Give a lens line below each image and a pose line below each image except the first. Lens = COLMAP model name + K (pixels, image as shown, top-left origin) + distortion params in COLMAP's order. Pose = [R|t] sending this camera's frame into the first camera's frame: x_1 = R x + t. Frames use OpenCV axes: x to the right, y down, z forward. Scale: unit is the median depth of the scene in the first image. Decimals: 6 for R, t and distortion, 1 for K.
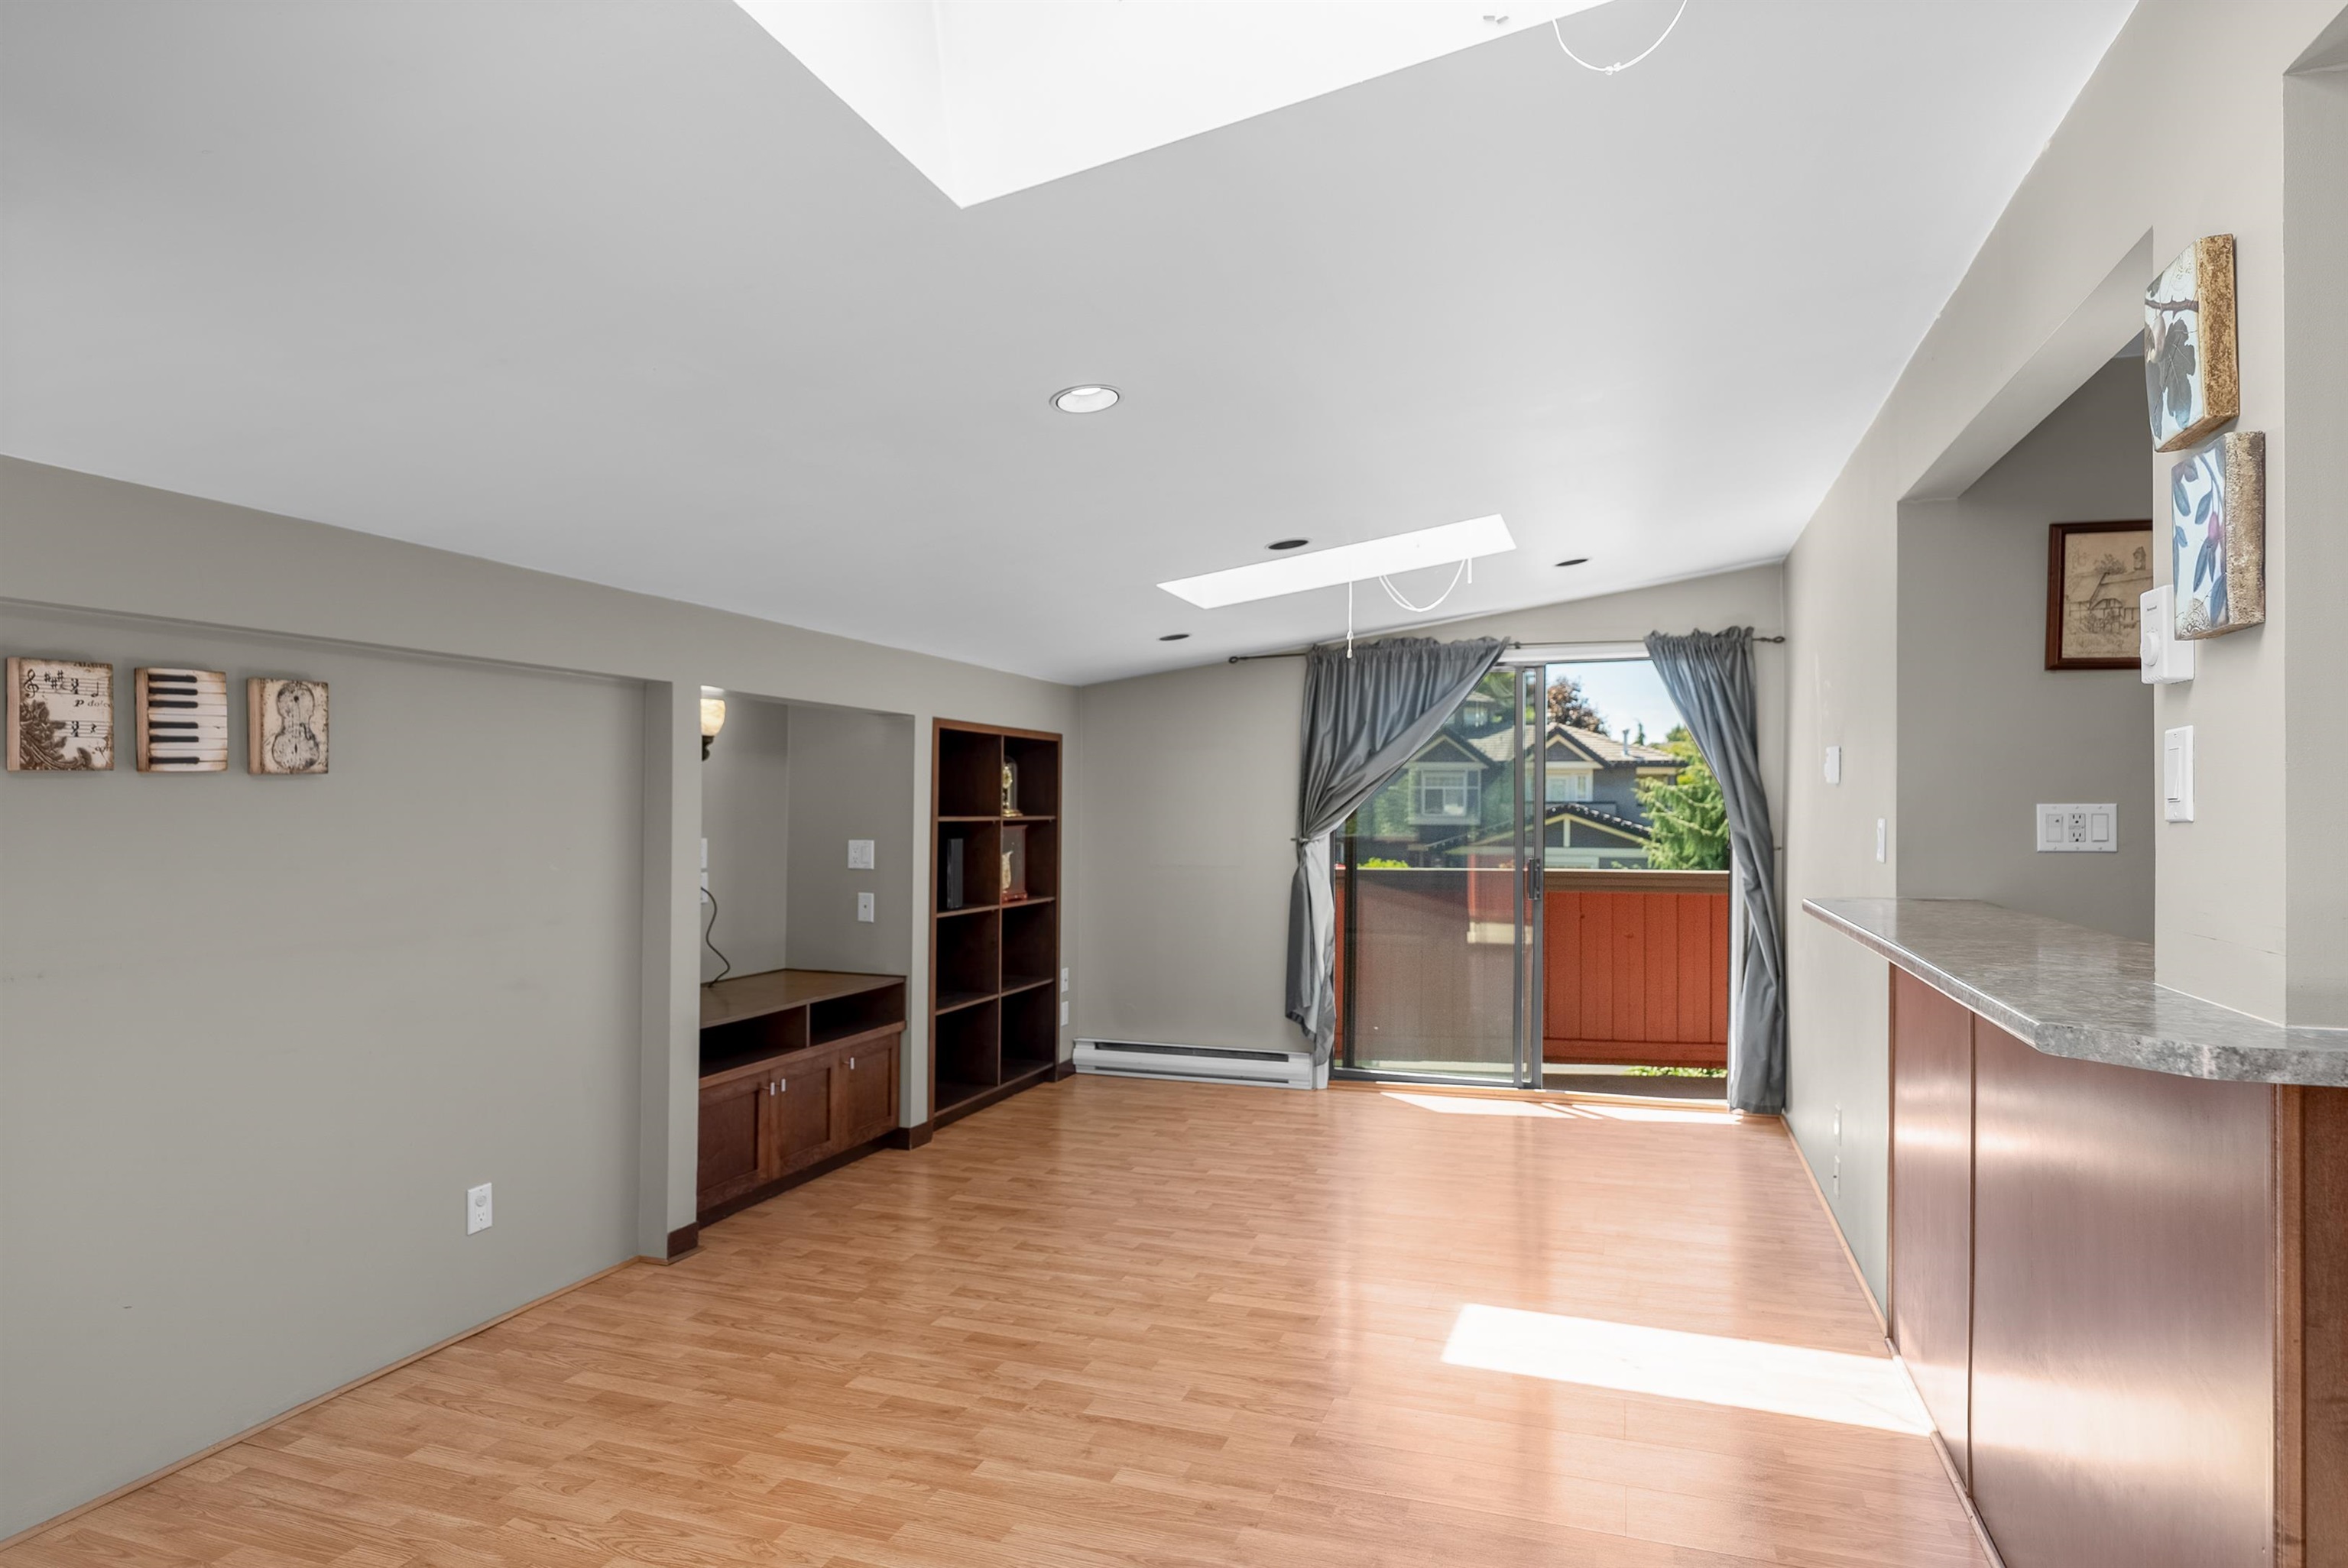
lens RADIAL K [[1301.2, 0, 1177.6], [0, 1301.2, 786.2], [0, 0, 1]] dist [-0.003034, 0.000295]
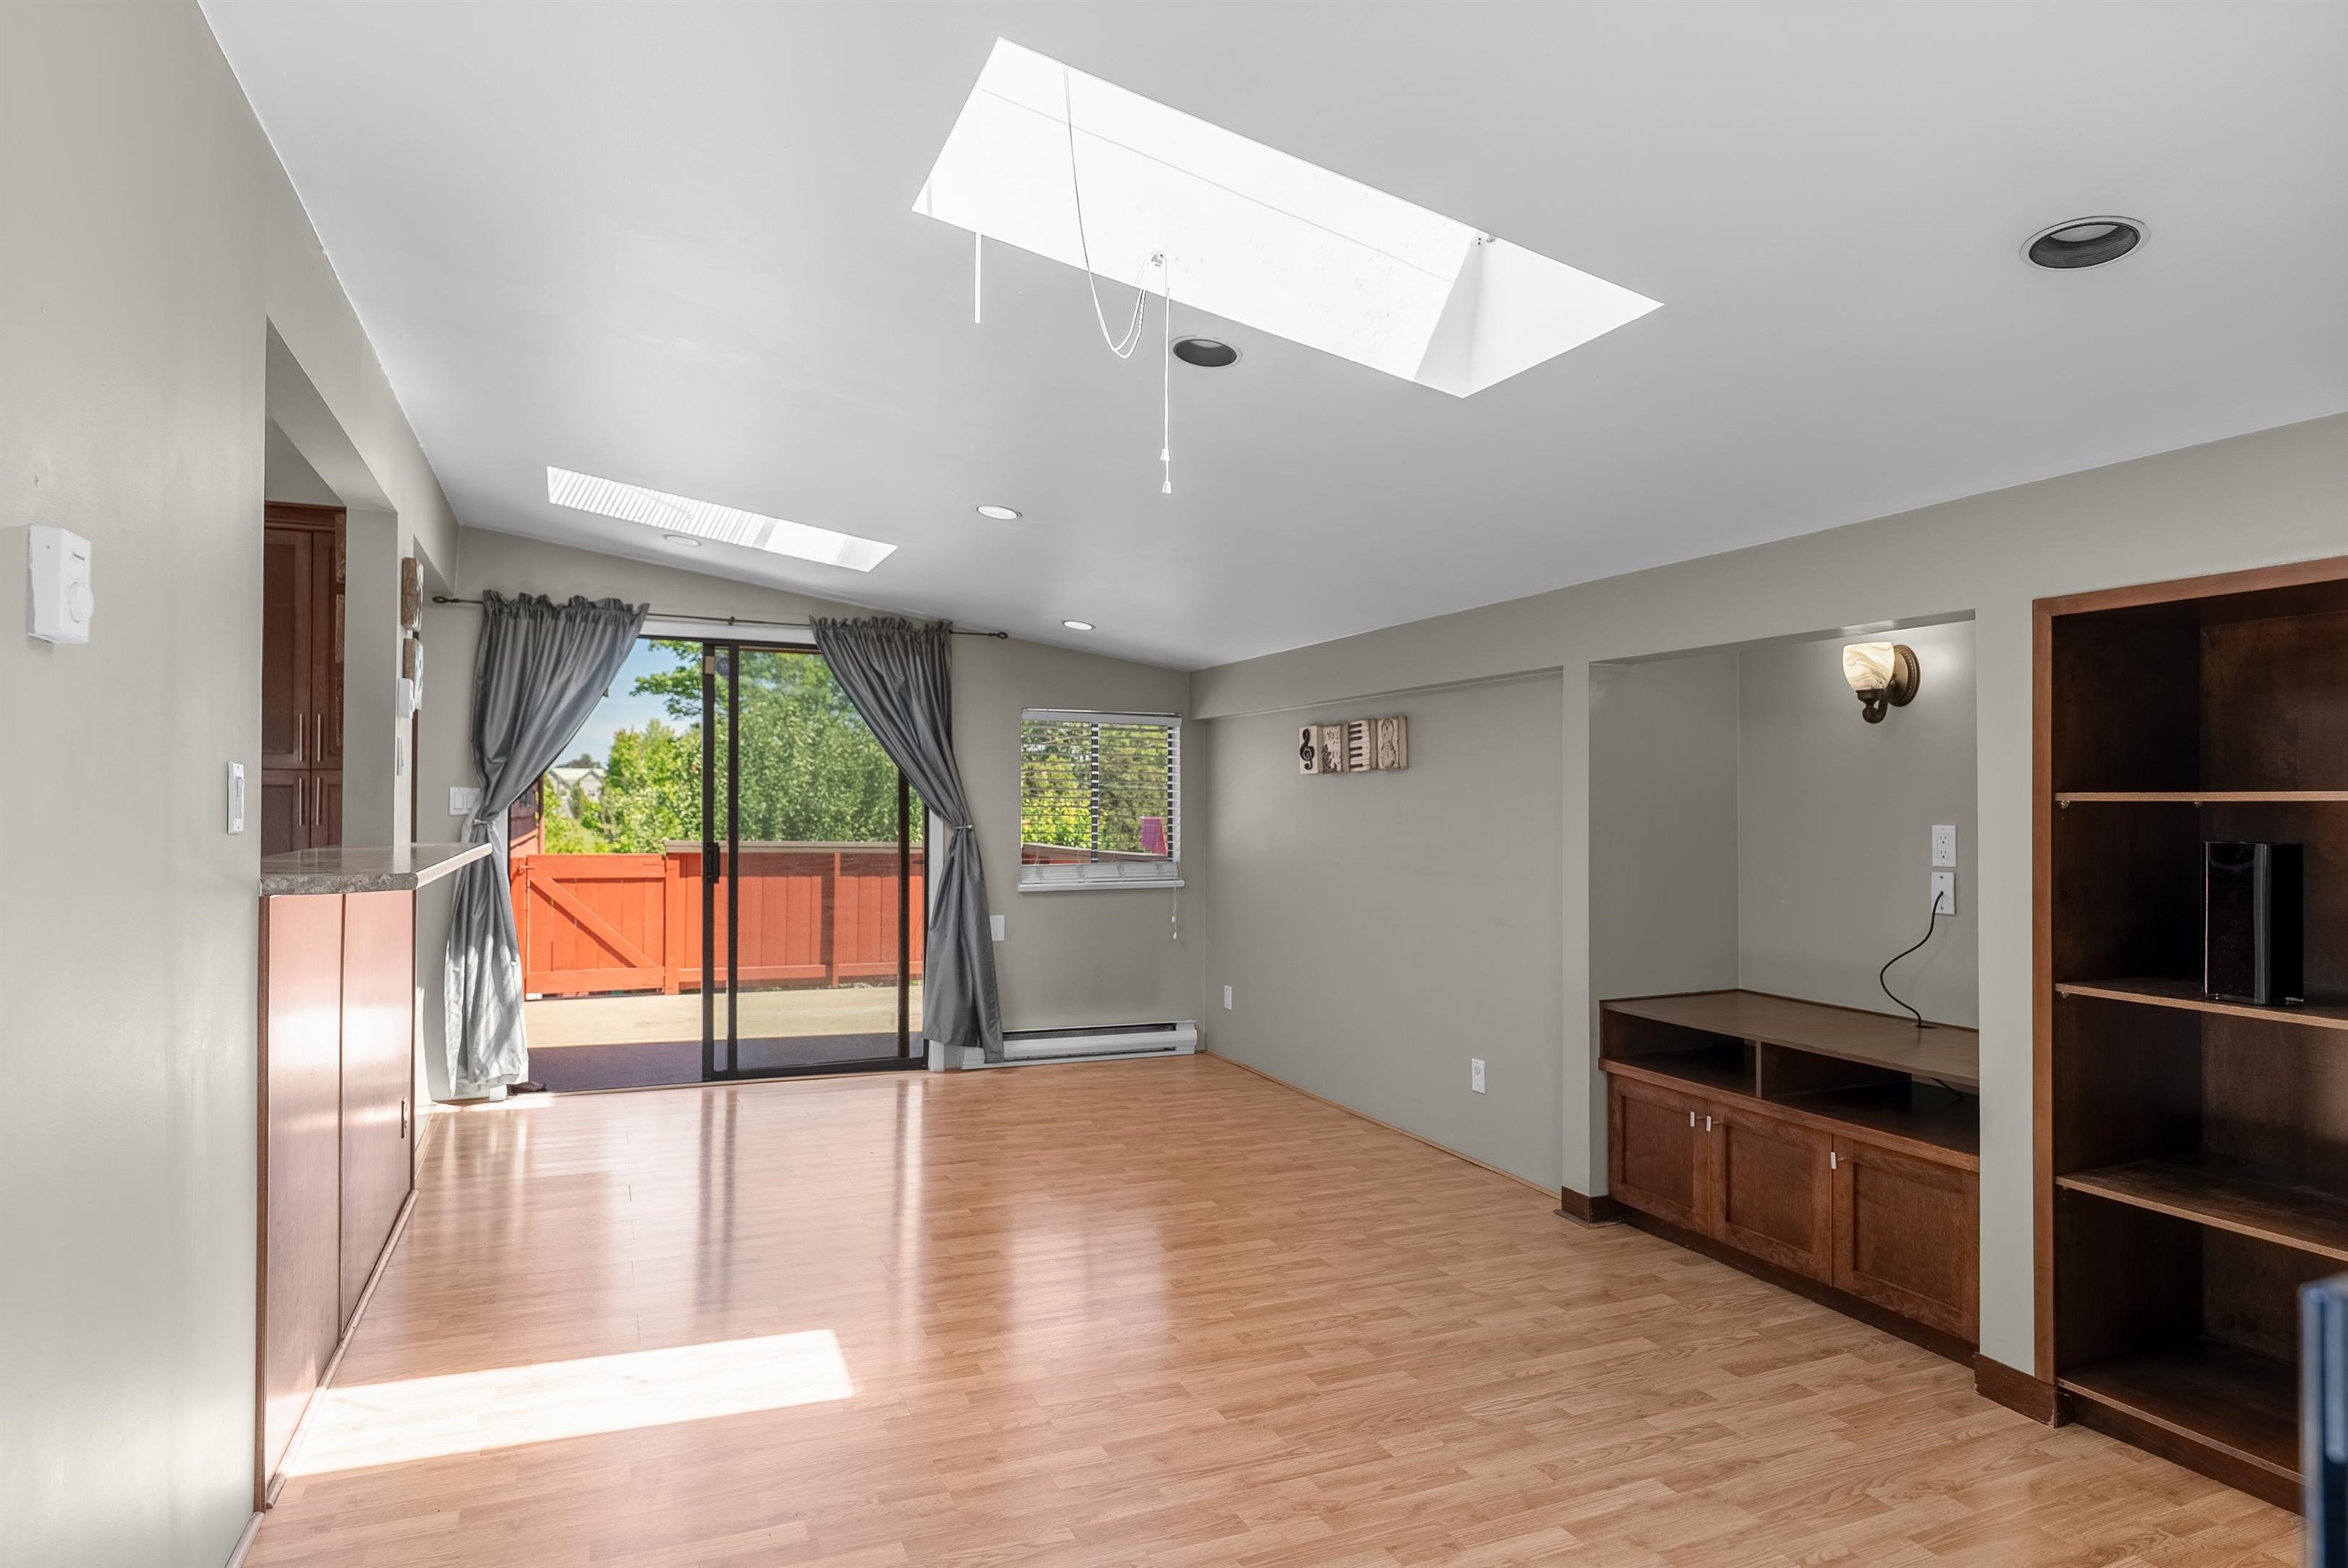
lens RADIAL K [[1301.2, 0, 1168.4], [0, 1301.2, 782.1], [0, 0, 1]] dist [-0.003034, 0.000295]
pose [[-0.734410, -0.020811, -0.678387, 0.610758], [0.002365, 0.999445, -0.033220, 0.053444], [0.678702, -0.026001, -0.733953, 1.683621]]
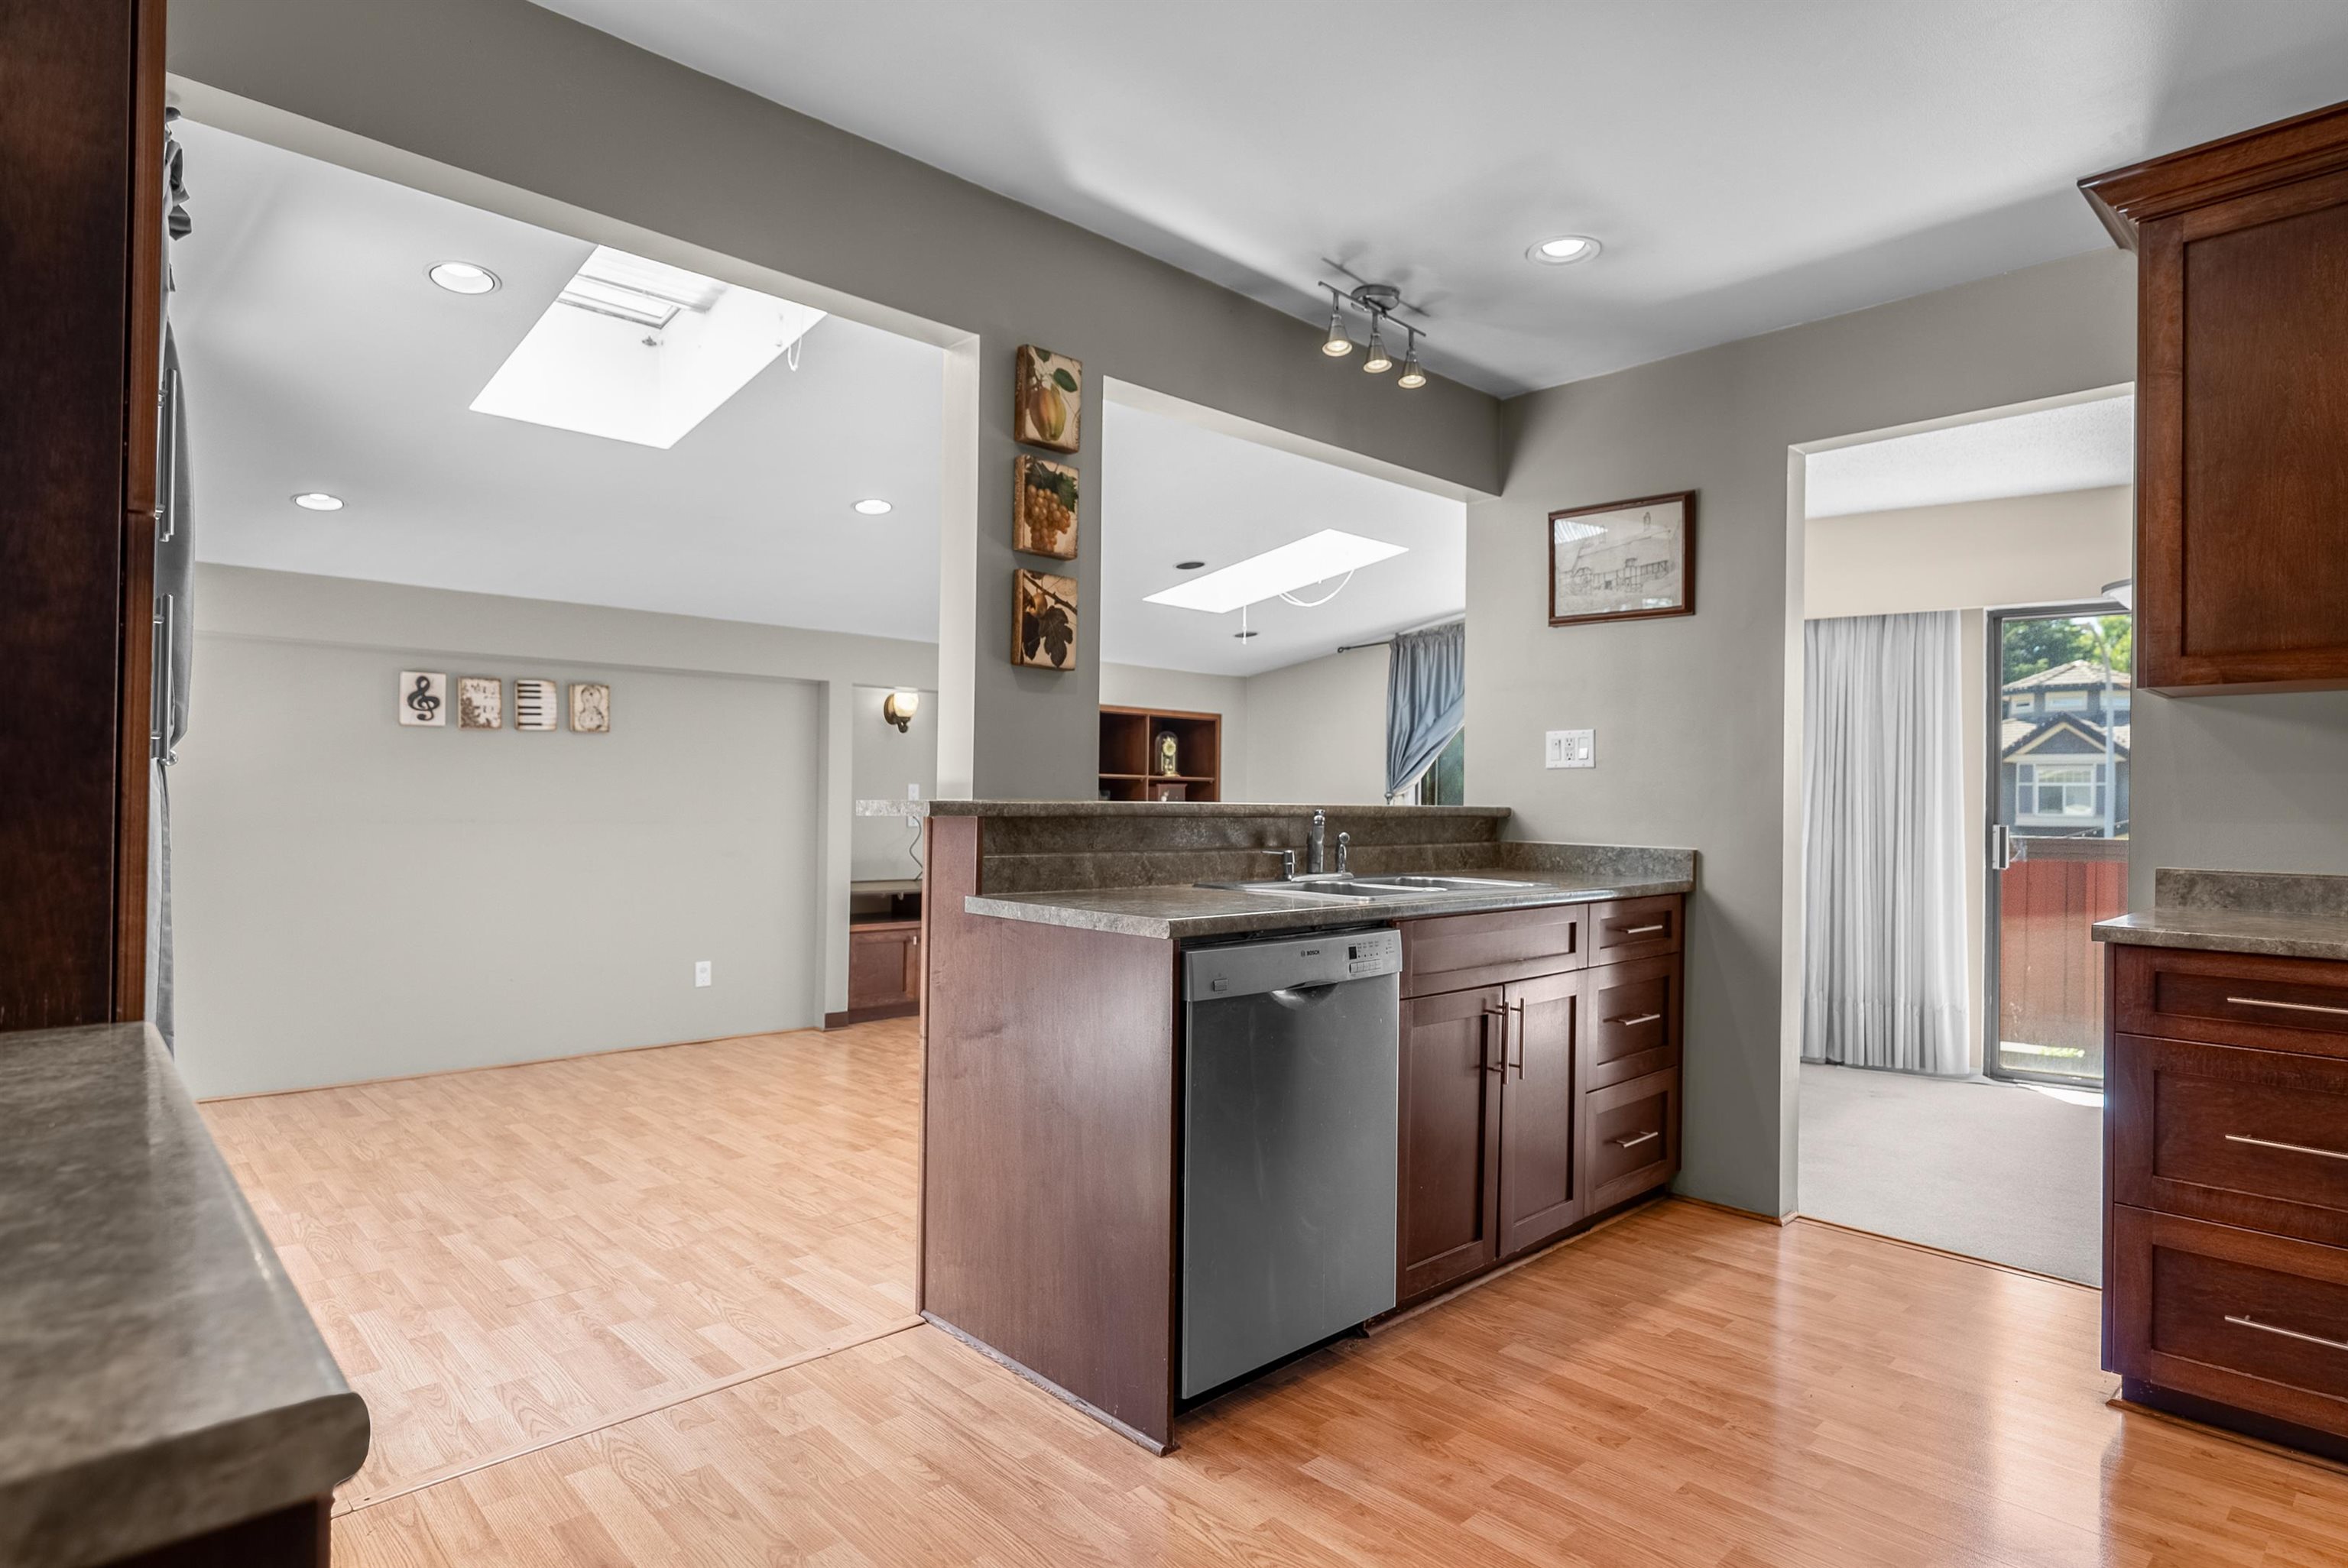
lens RADIAL K [[1257.4, 0, 1160.7], [0, 1257.4, 794.9], [0, 0, 1]] dist [-0.011257, -0.000190]
pose [[0.885790, 0.002849, -0.464077, 0.785631], [-0.000757, 0.999989, 0.004694, 0.061692], [0.464085, -0.003806, 0.885783, -0.237668]]
